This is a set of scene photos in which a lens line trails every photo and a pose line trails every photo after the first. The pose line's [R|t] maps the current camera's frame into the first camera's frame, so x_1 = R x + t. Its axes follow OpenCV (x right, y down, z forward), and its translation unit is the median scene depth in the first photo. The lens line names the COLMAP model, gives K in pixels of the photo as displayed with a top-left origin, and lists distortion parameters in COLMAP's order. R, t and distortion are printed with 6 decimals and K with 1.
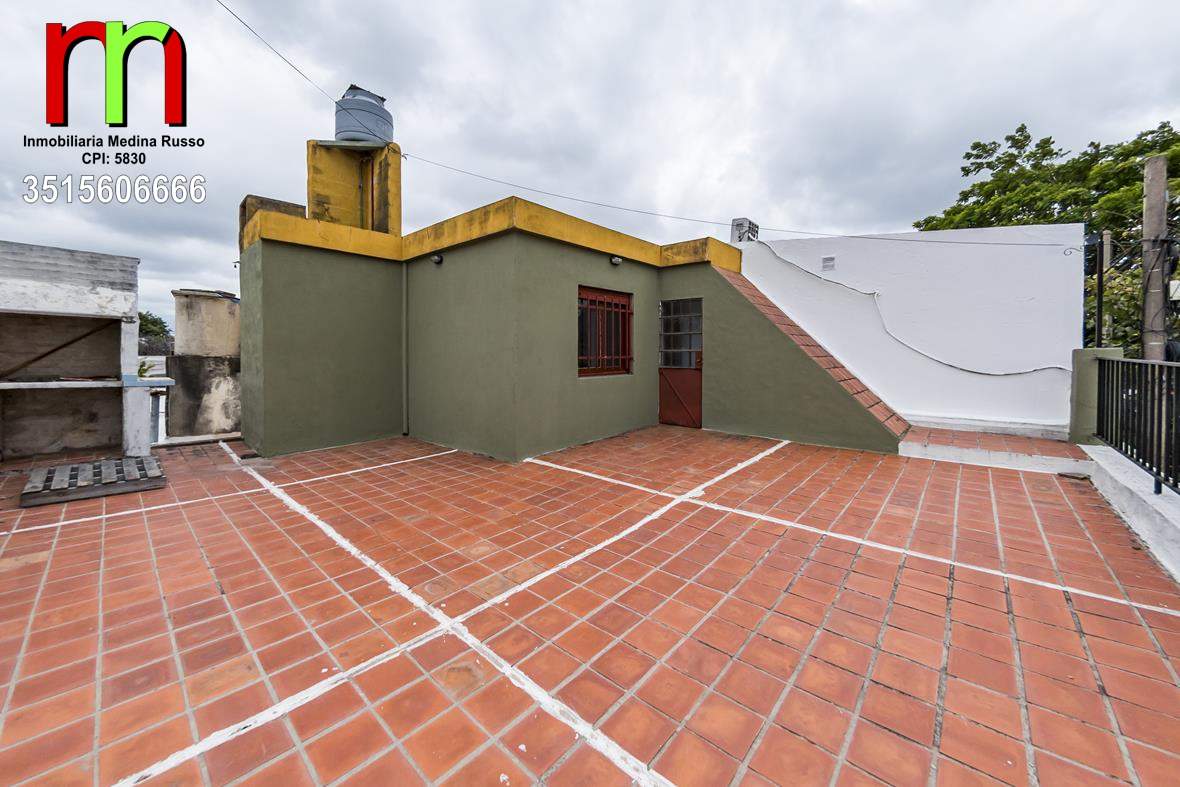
lens RADIAL K [[438.0, 0, 605.6], [0, 438.0, 373.6], [0, 0, 1]] dist [-0.000144, -0.000585]
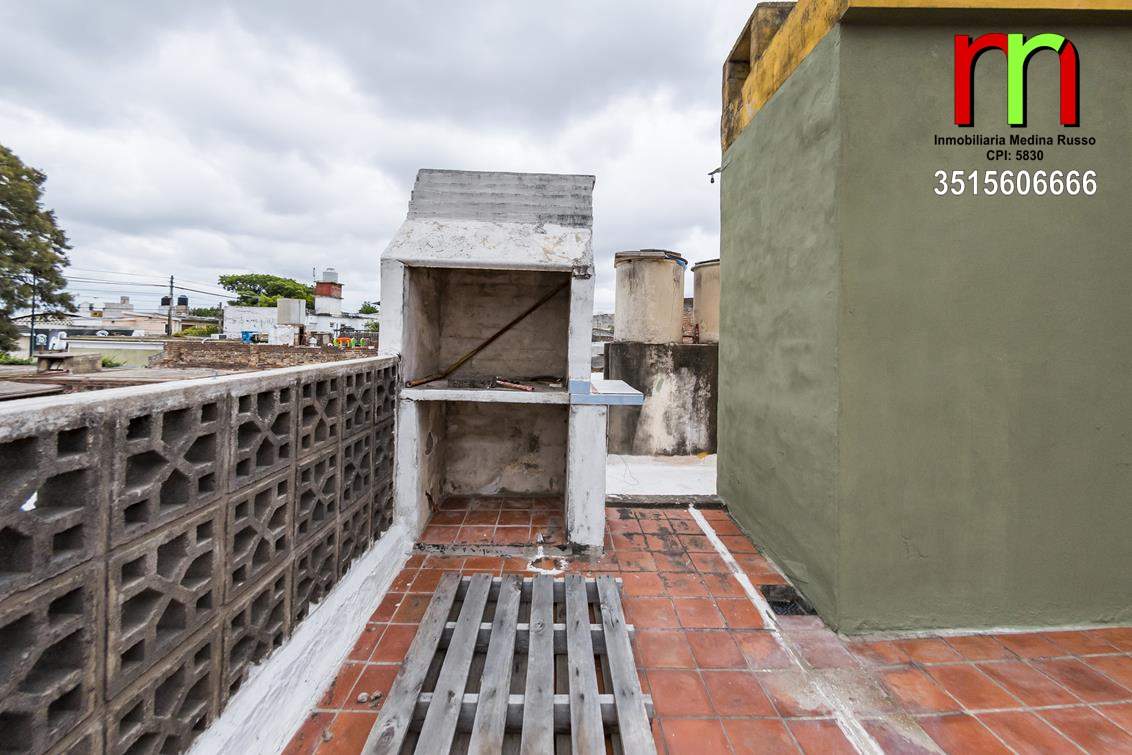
lens RADIAL K [[420.2, 0, 581.0], [0, 420.2, 358.4], [0, 0, 1]] dist [-0.000144, -0.000585]
pose [[0.699750, 0.028585, -0.713816, -0.594558], [-0.030914, 0.999475, 0.009720, -0.021792], [0.713719, 0.015265, 0.700266, 0.530328]]
